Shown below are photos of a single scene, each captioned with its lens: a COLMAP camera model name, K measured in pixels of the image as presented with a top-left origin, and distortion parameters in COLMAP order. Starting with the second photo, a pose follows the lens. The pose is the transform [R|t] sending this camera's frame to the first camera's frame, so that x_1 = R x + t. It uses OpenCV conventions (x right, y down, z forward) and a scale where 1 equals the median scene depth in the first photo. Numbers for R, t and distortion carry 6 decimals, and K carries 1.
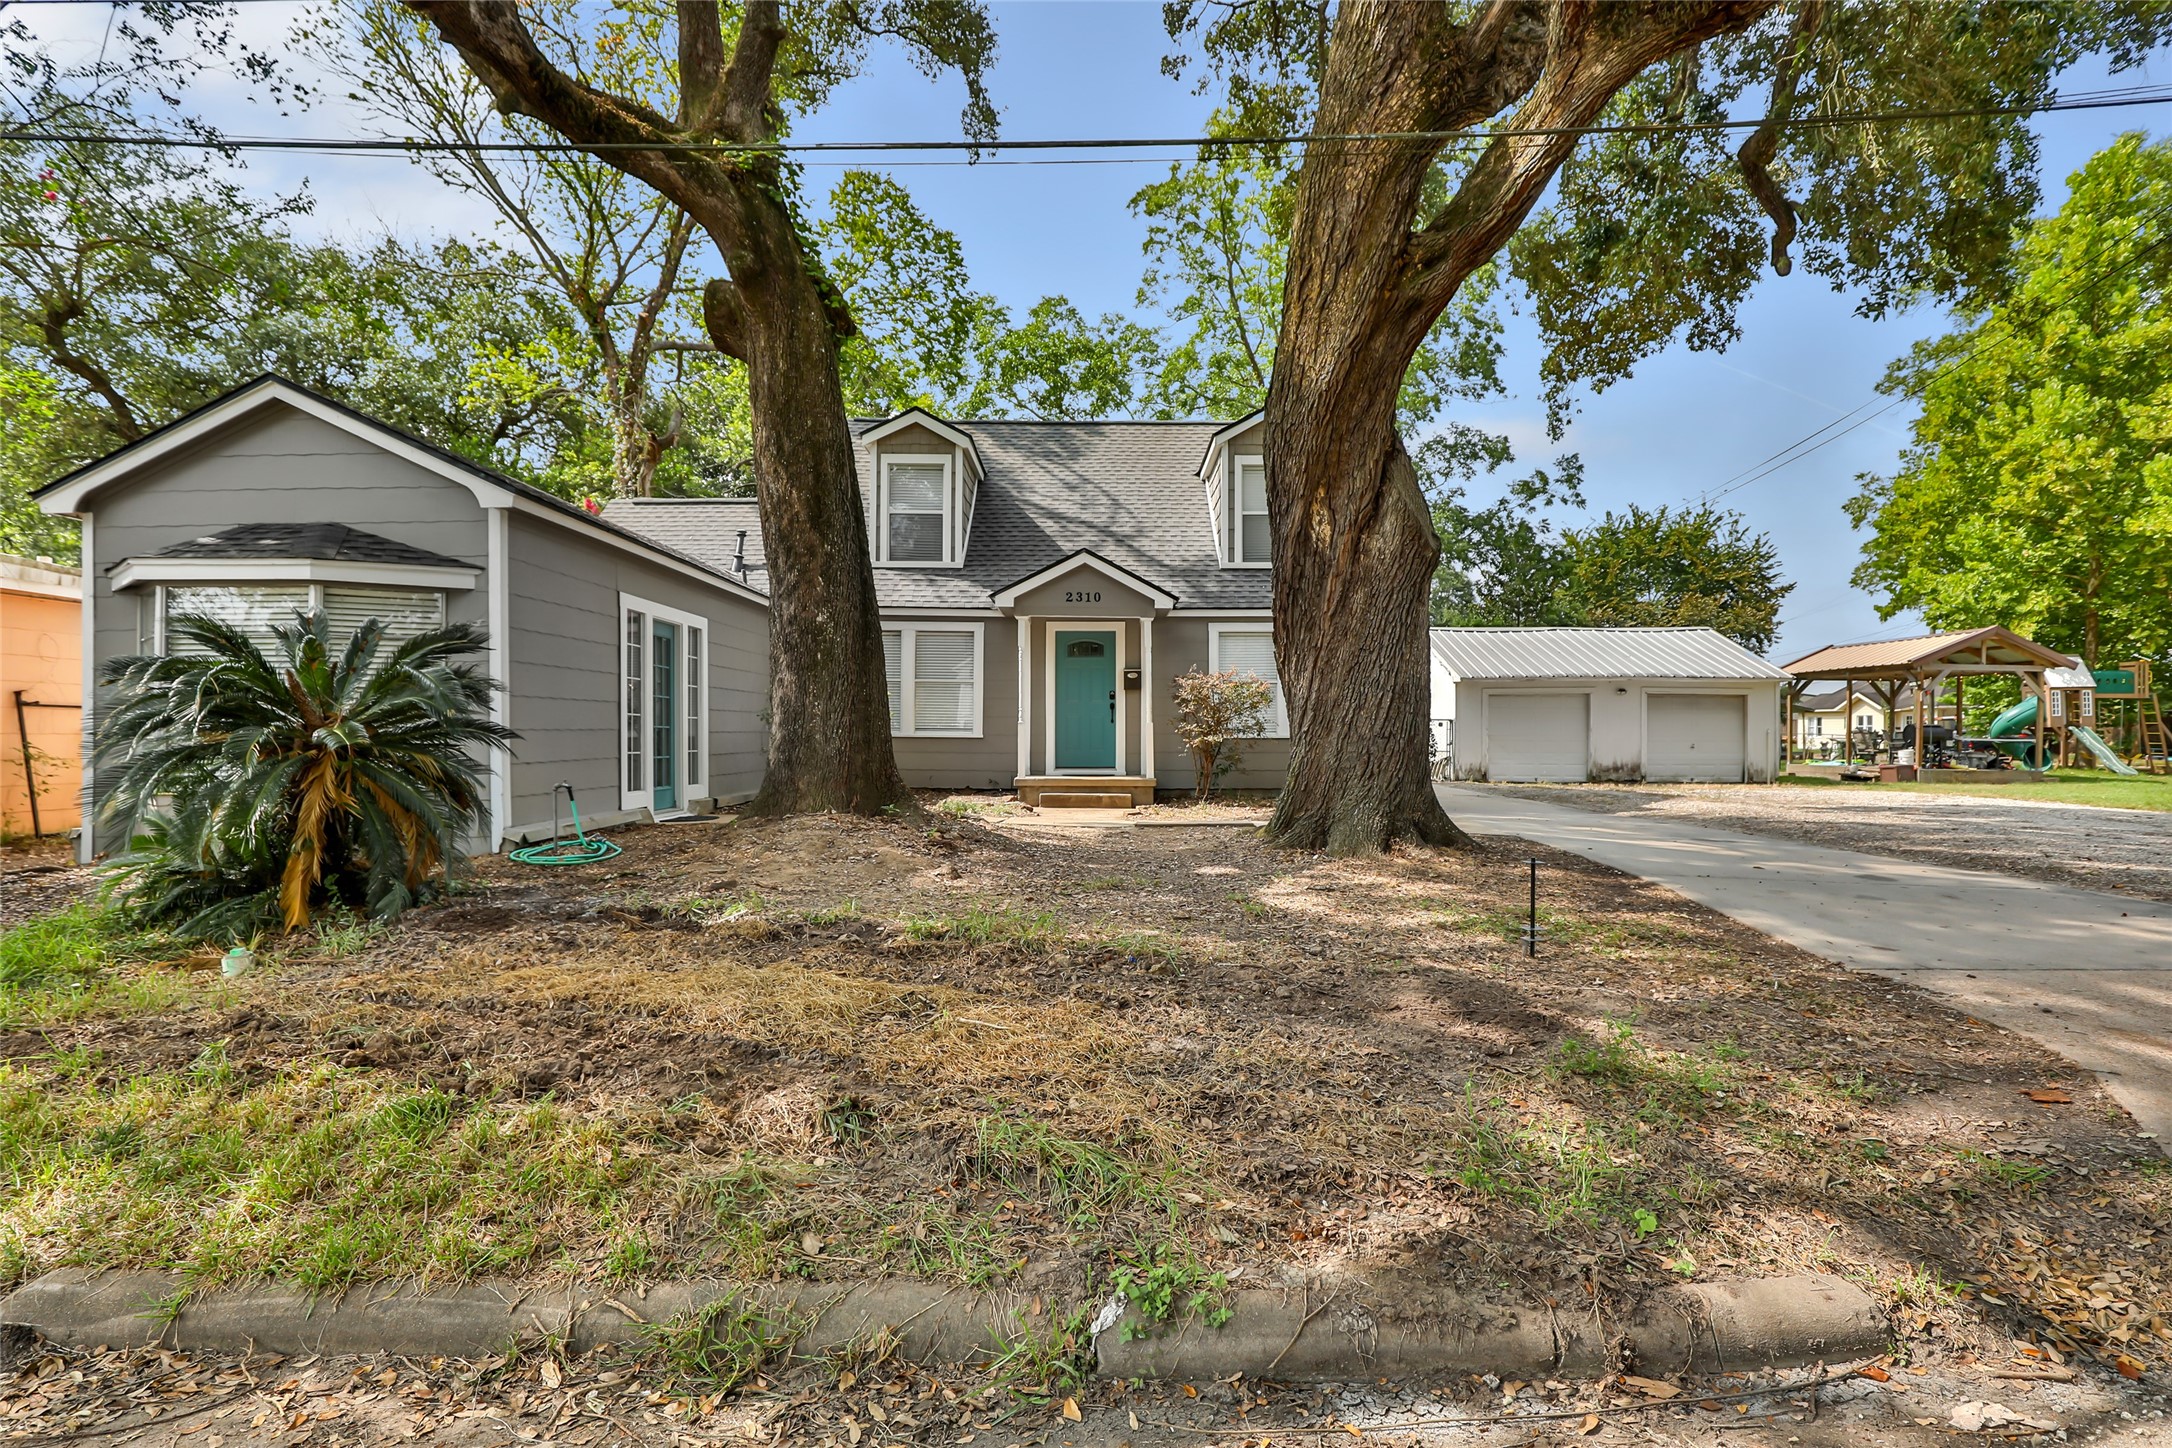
lens RADIAL K [[1110.1, 0, 1085.3], [0, 1110.1, 730.0], [0, 0, 1]] dist [-0.026095, 0.005273]
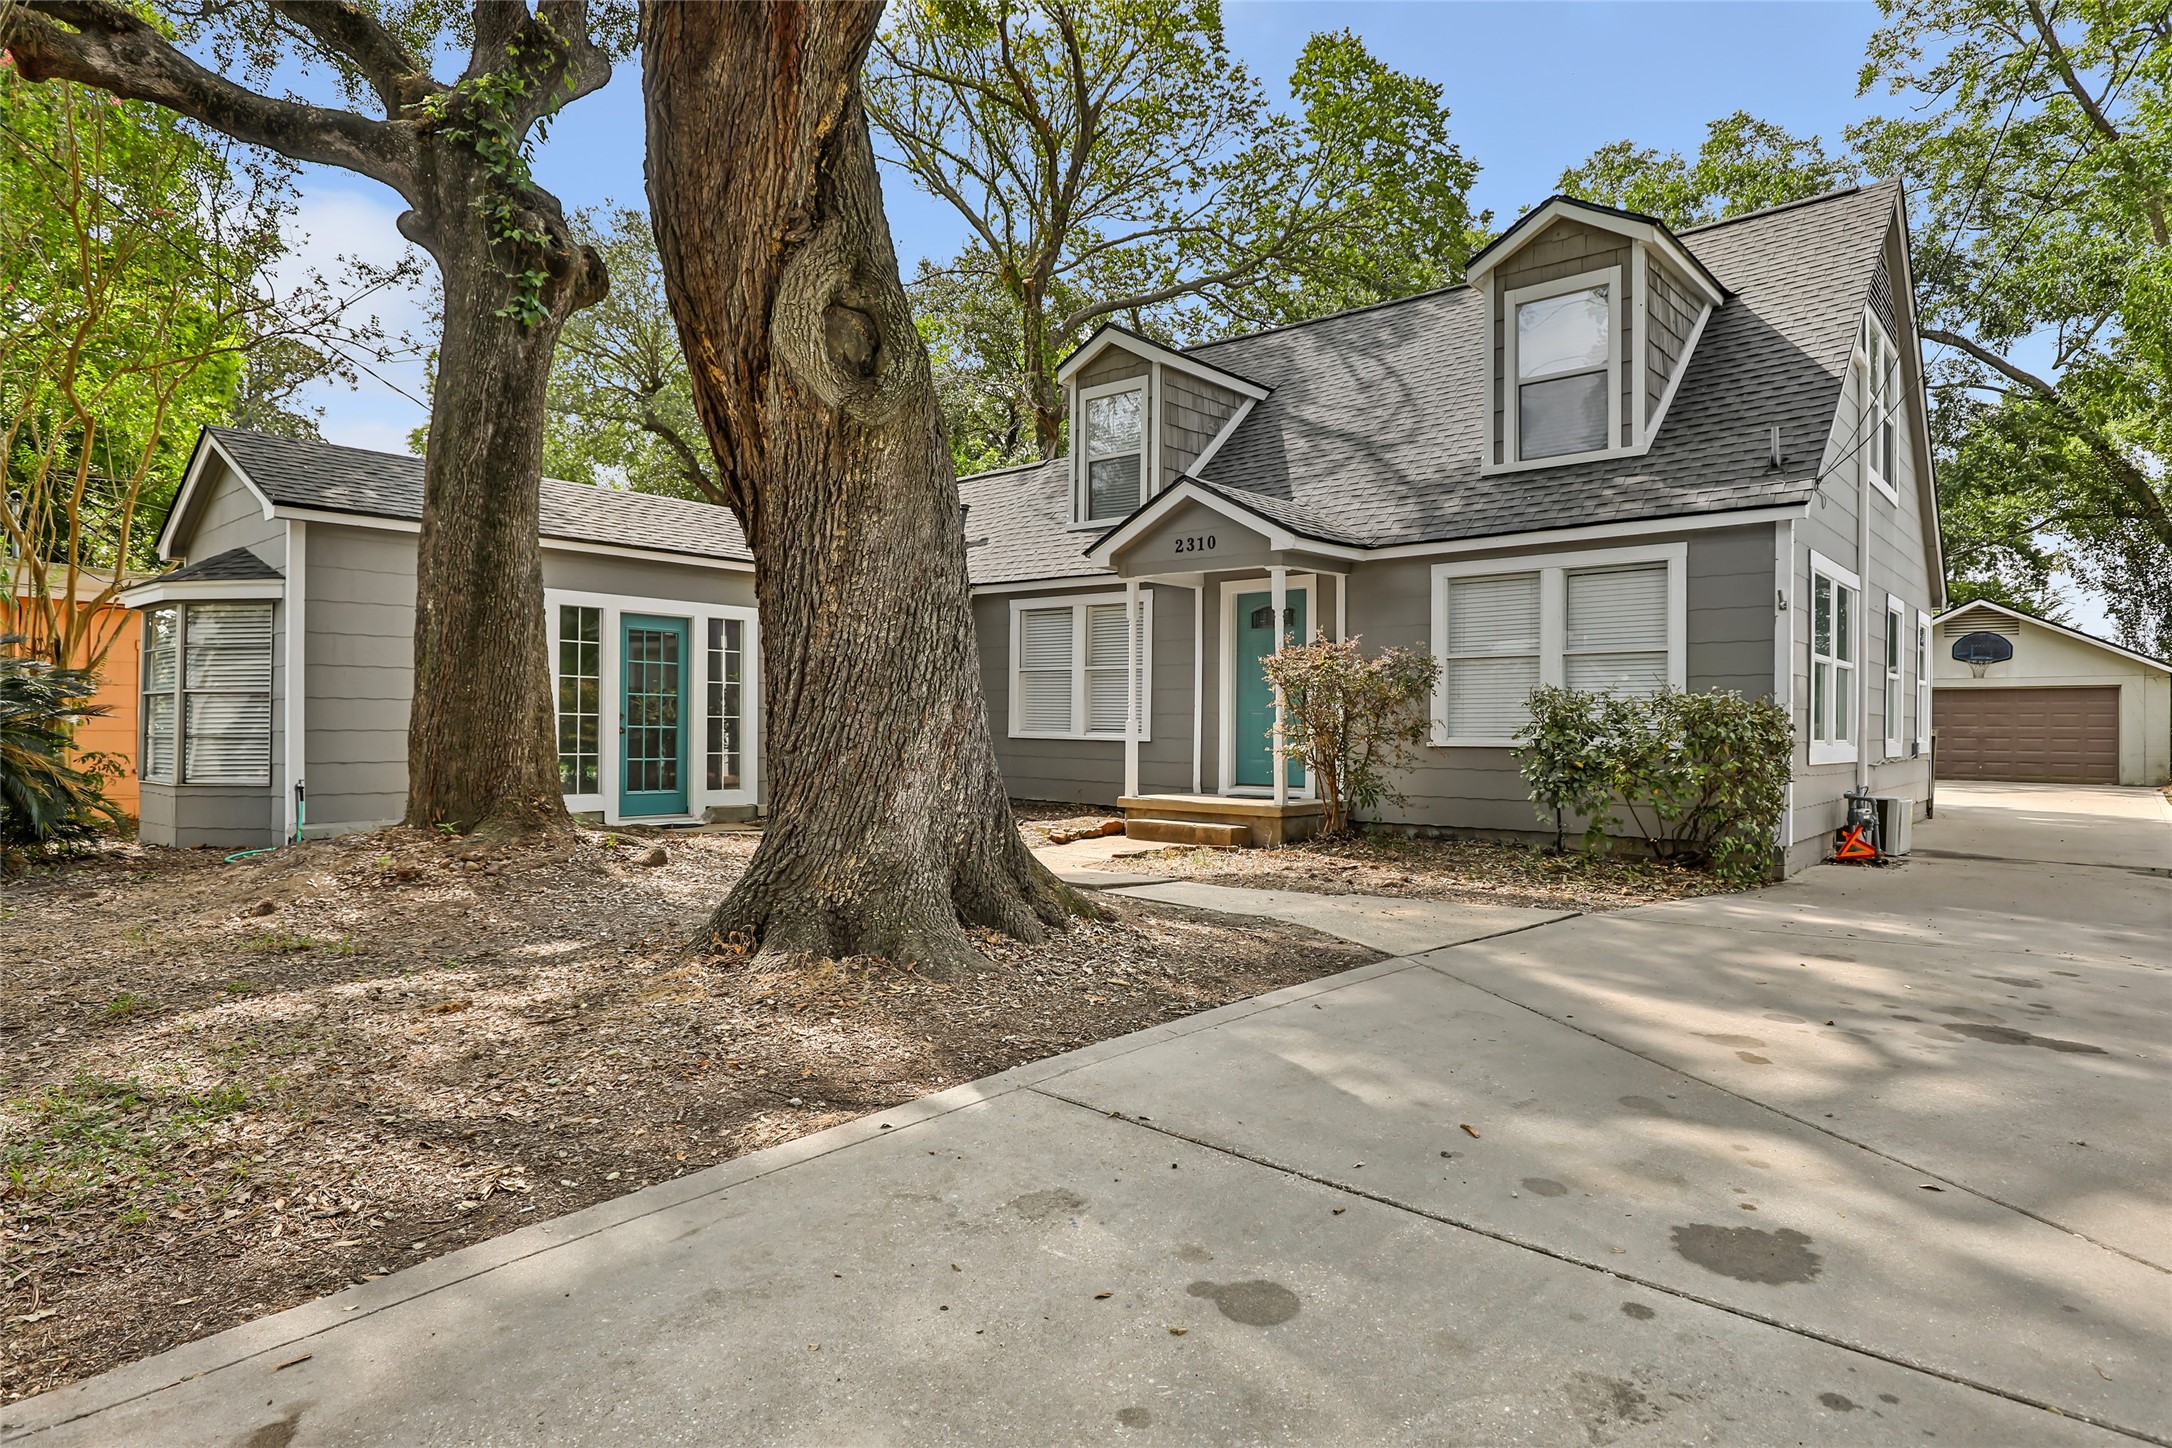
lens RADIAL K [[1199.1, 0, 1088.0], [0, 1199.1, 718.3], [0, 0, 1]] dist [-0.005356, -0.001120]
pose [[0.751262, 0.001865, -0.660002, 0.417286], [-0.001779, 0.999998, 0.000801, -0.008644], [0.660002, 0.000572, 0.751264, 0.352192]]
